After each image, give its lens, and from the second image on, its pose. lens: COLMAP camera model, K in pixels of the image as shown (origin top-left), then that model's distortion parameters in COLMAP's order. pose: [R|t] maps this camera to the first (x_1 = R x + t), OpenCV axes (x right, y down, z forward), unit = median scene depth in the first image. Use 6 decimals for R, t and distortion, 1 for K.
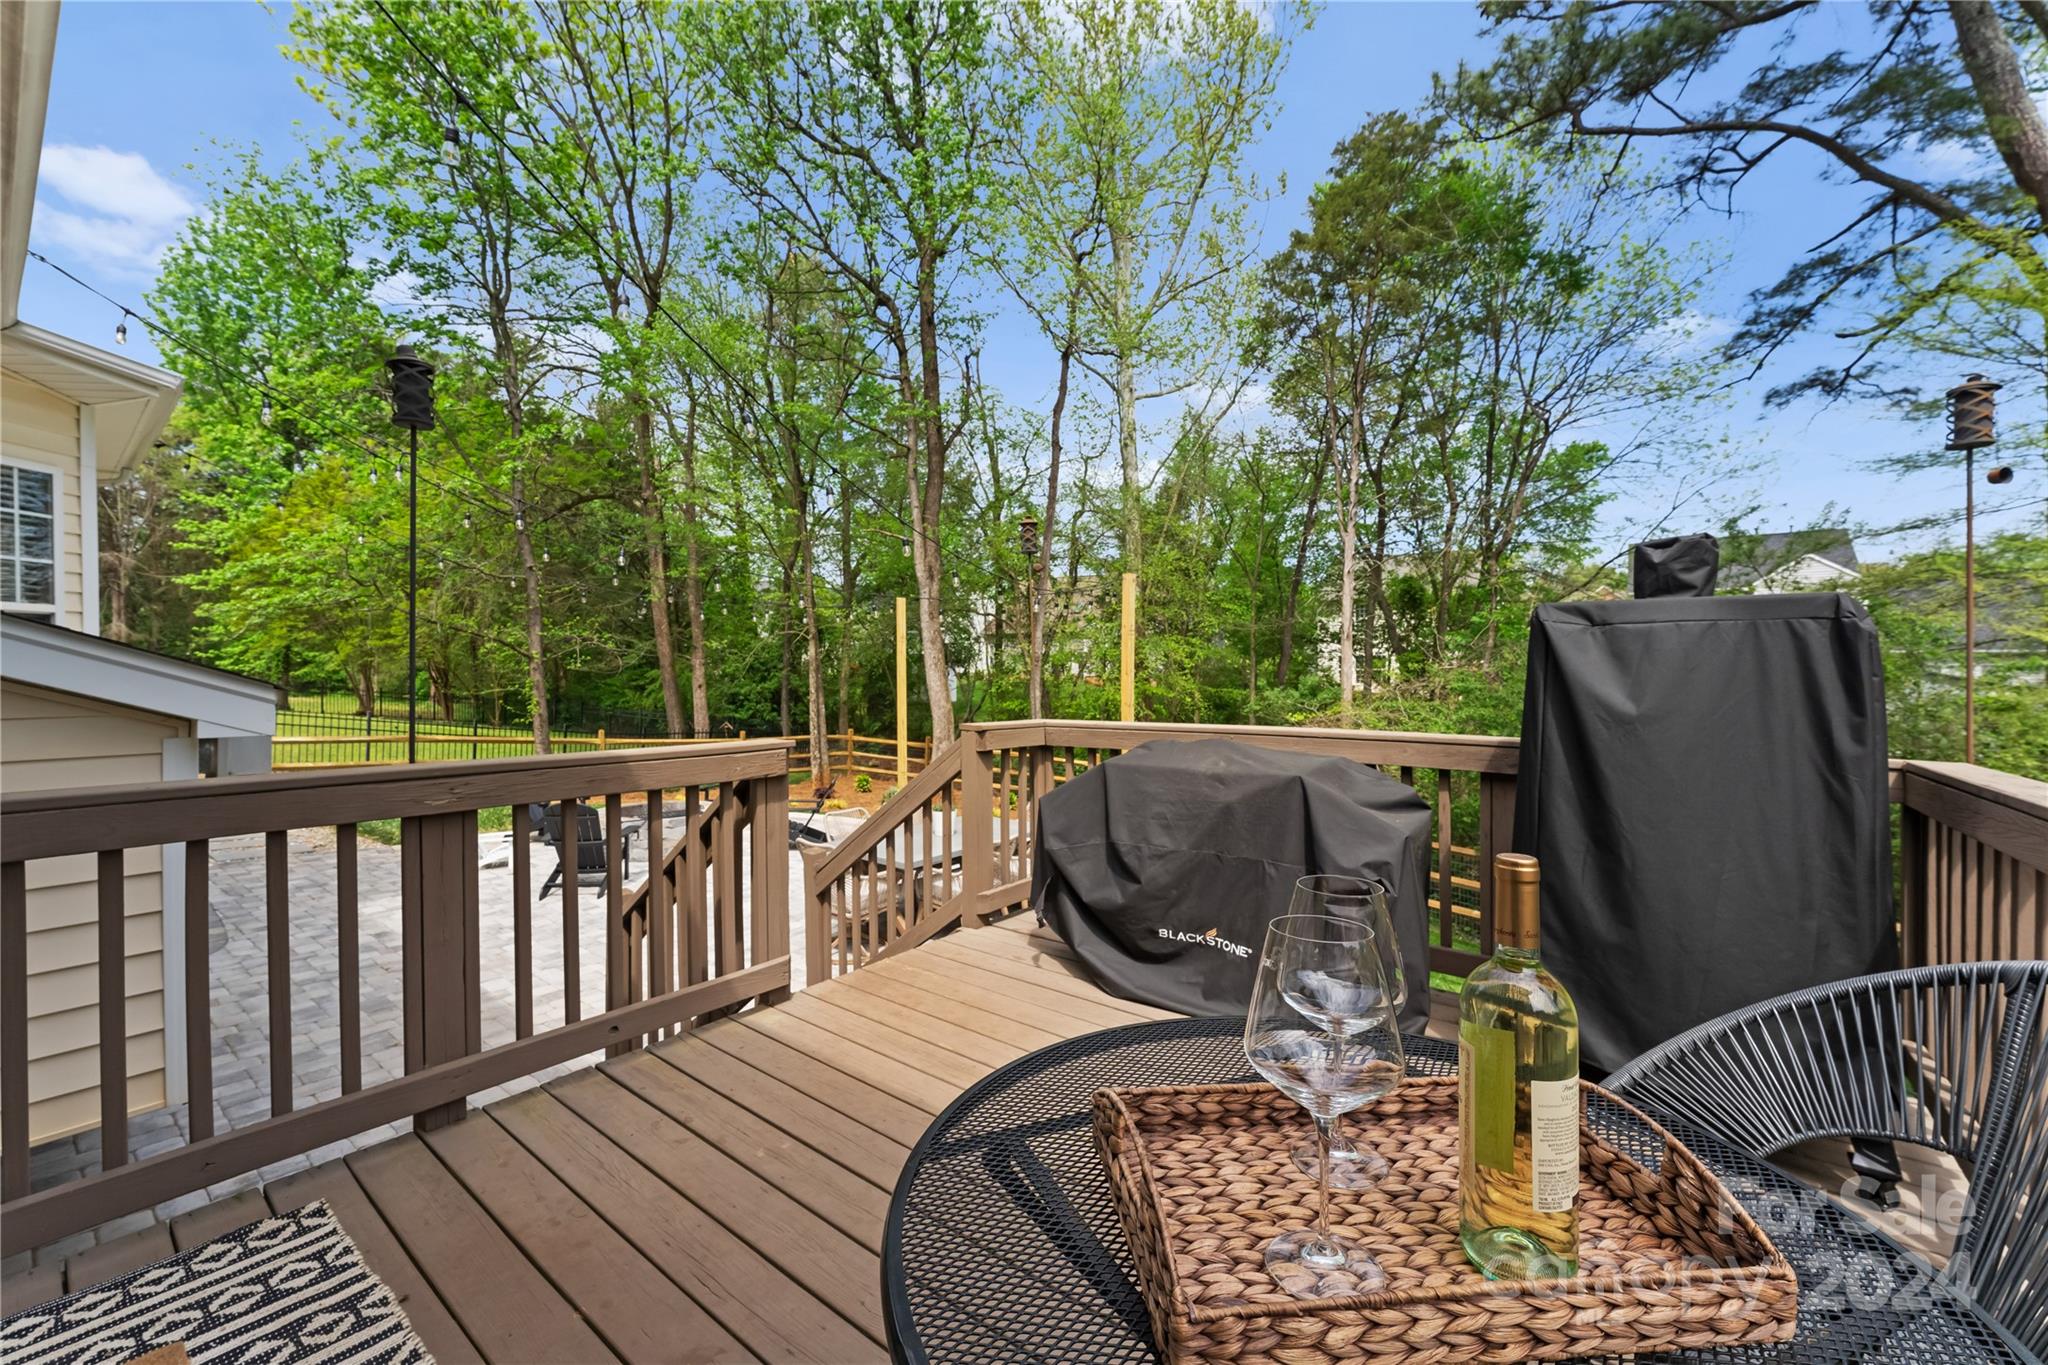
lens RADIAL K [[827.0, 0, 1014.5], [0, 827.0, 678.1], [0, 0, 1]] dist [0.001928, 0.000890]
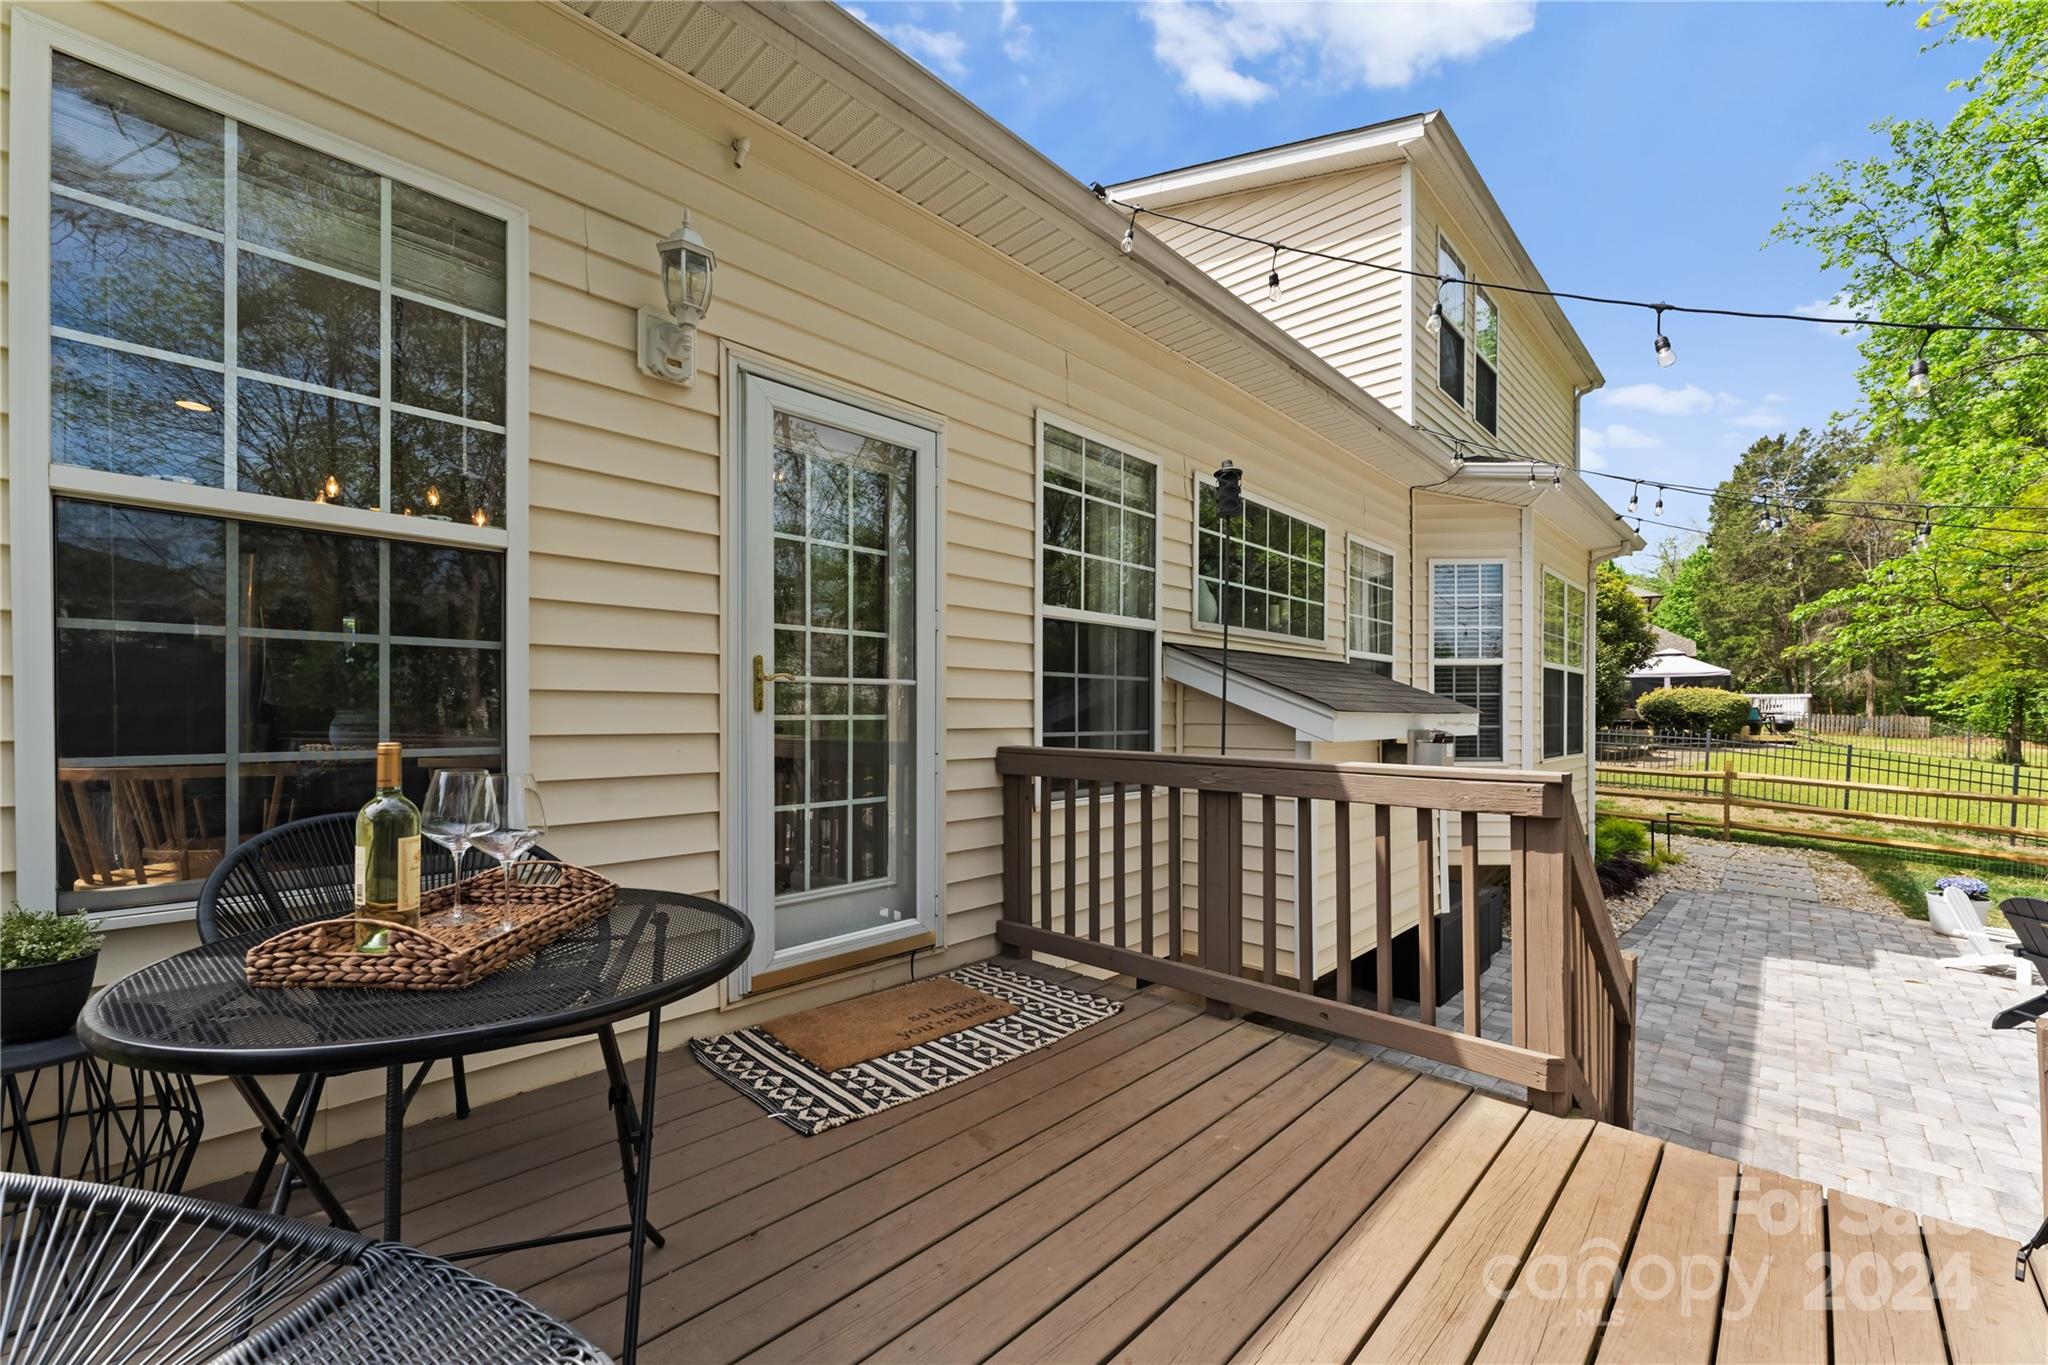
lens RADIAL K [[831.9, 0, 1019.5], [0, 831.9, 708.6], [0, 0, 1]] dist [0.000271, 0.000113]
pose [[-0.087326, -0.006750, -0.996157, 0.081562], [-0.014396, 0.999881, -0.005513, 0.004295], [0.996076, 0.013859, -0.087413, 0.088198]]
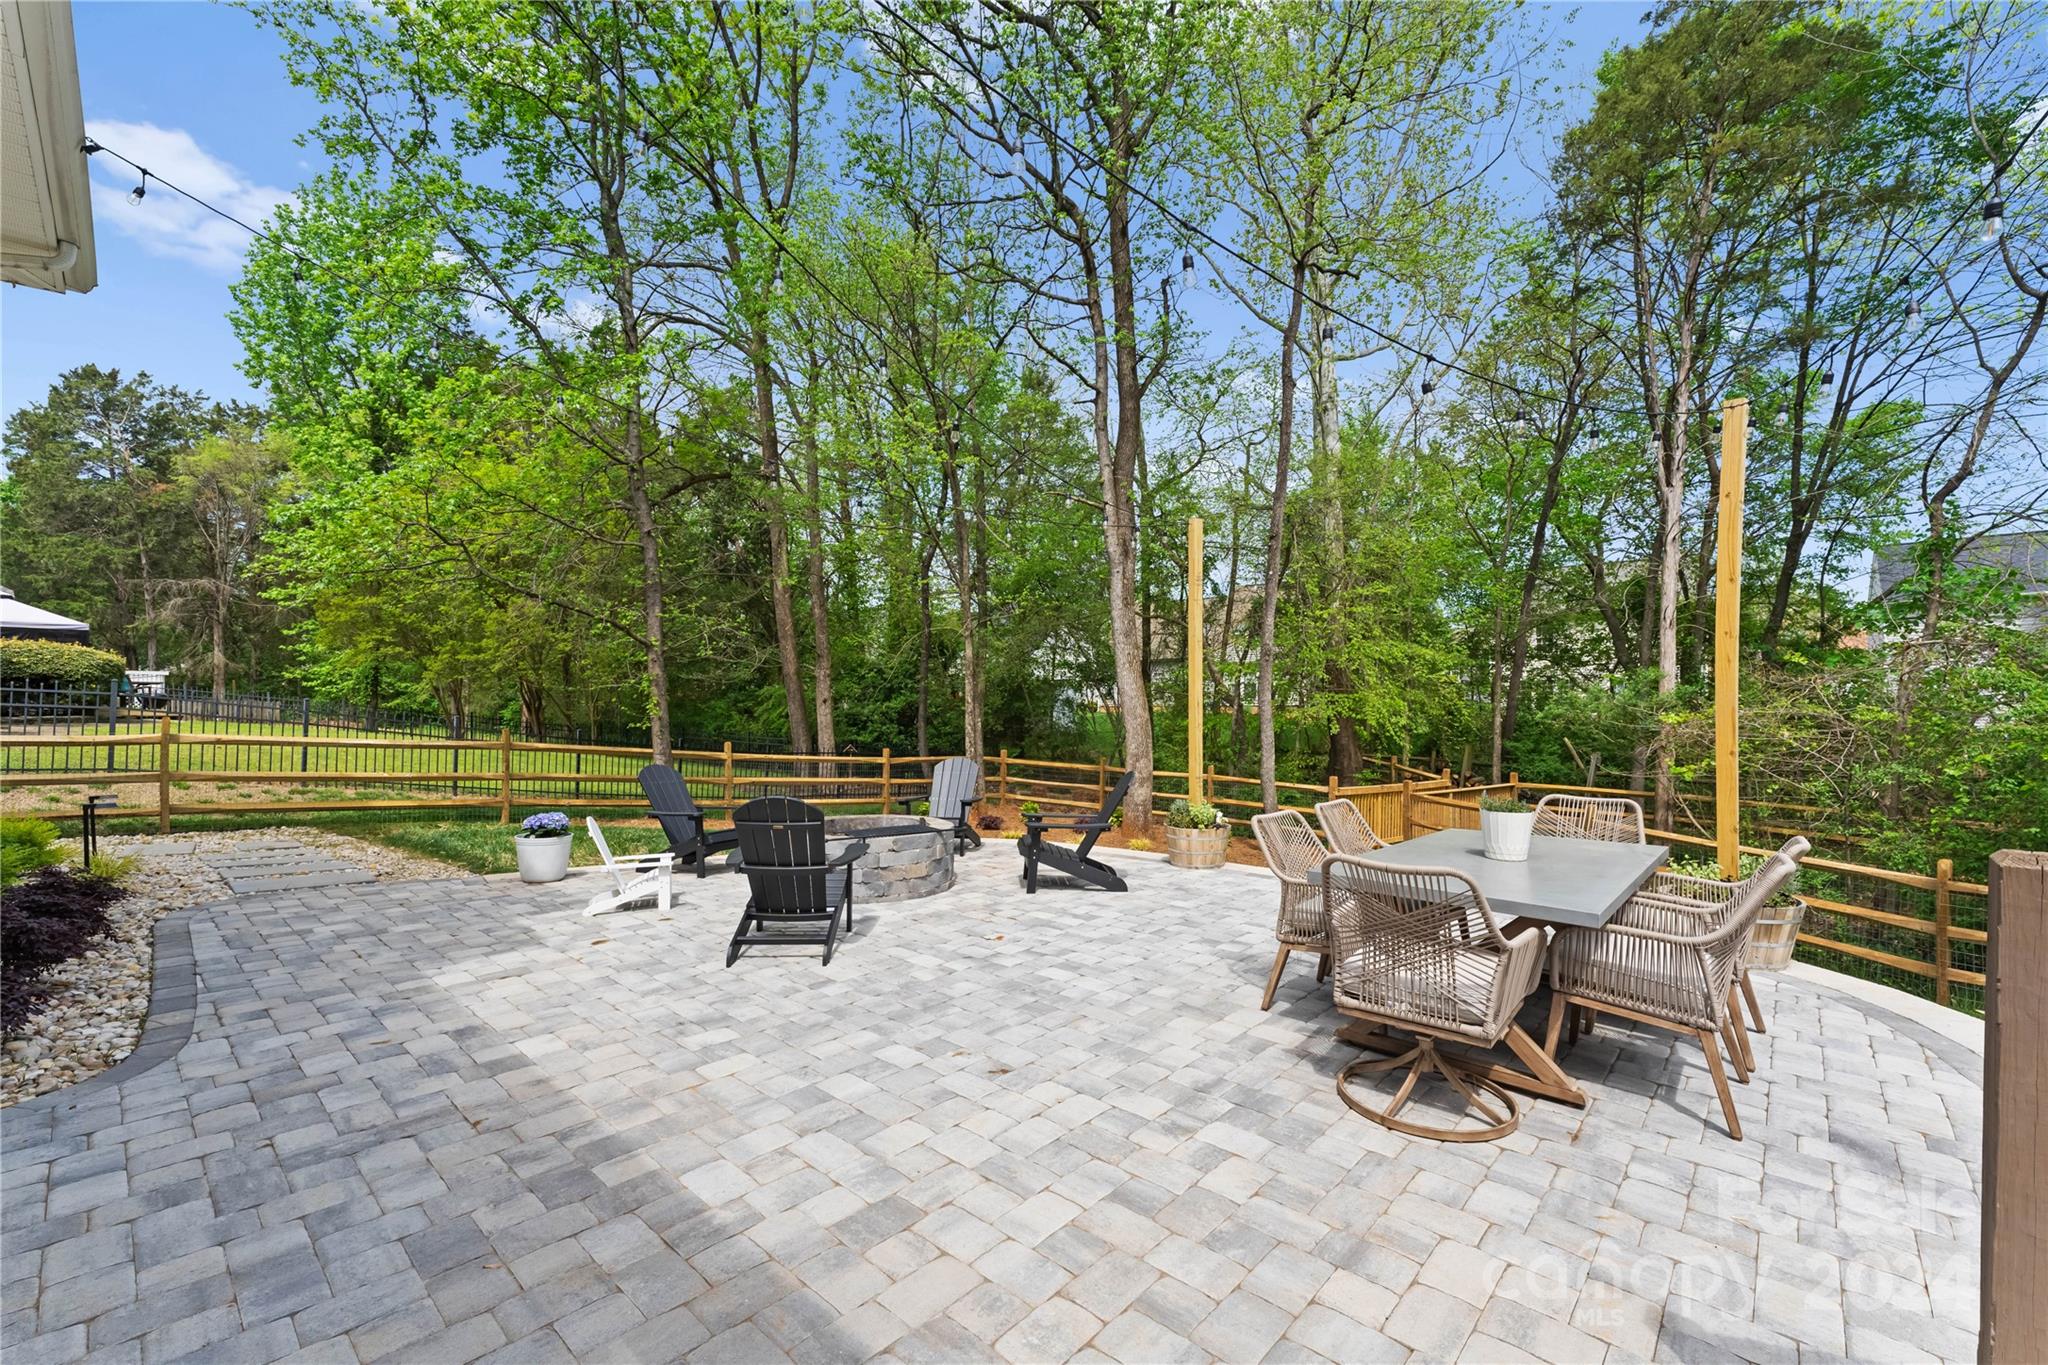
lens RADIAL K [[843.5, 0, 1028.5], [0, 843.5, 722.3], [0, 0, 1]] dist [-0.000672, -0.000597]
pose [[0.997489, -0.002933, -0.070755, -0.125801], [0.002793, 0.999994, -0.002078, 0.039384], [0.070761, 0.001875, 0.997492, 0.167750]]
